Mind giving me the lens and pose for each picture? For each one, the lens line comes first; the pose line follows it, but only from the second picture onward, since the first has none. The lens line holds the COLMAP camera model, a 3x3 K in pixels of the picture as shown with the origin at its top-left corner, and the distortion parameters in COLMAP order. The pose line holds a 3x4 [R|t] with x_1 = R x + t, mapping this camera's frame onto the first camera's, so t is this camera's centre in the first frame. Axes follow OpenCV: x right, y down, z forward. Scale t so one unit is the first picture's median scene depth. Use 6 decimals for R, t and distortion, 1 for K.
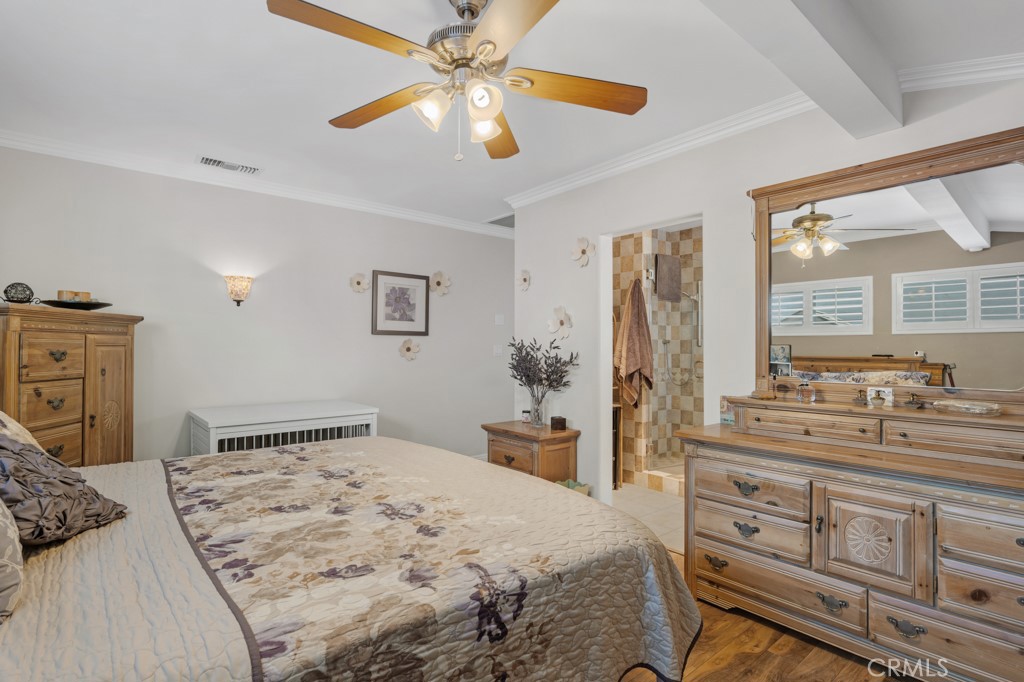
lens RADIAL K [[492.0, 0, 511.5], [0, 492.0, 345.5], [0, 0, 1]] dist [-0.016169, 0.003908]
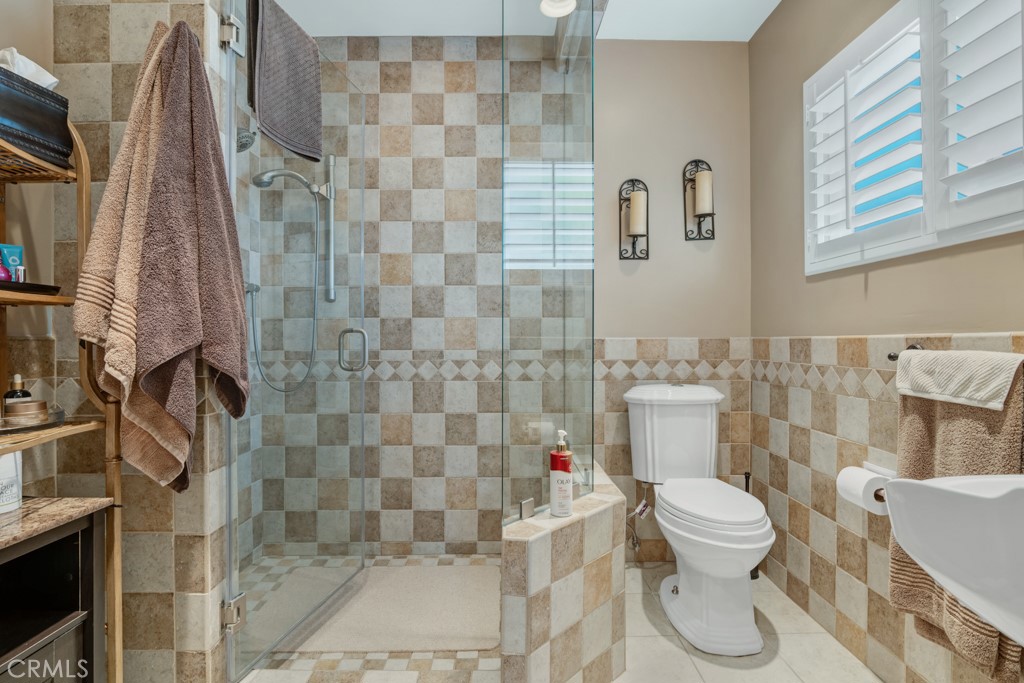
lens RADIAL K [[492.0, 0, 512.8], [0, 492.0, 342.0], [0, 0, 1]] dist [-0.016169, 0.003908]
pose [[0.623152, -0.004450, 0.782088, 0.155625], [-0.001294, 0.999977, 0.006721, 0.042005], [-0.782100, -0.005200, 0.623132, 0.685113]]
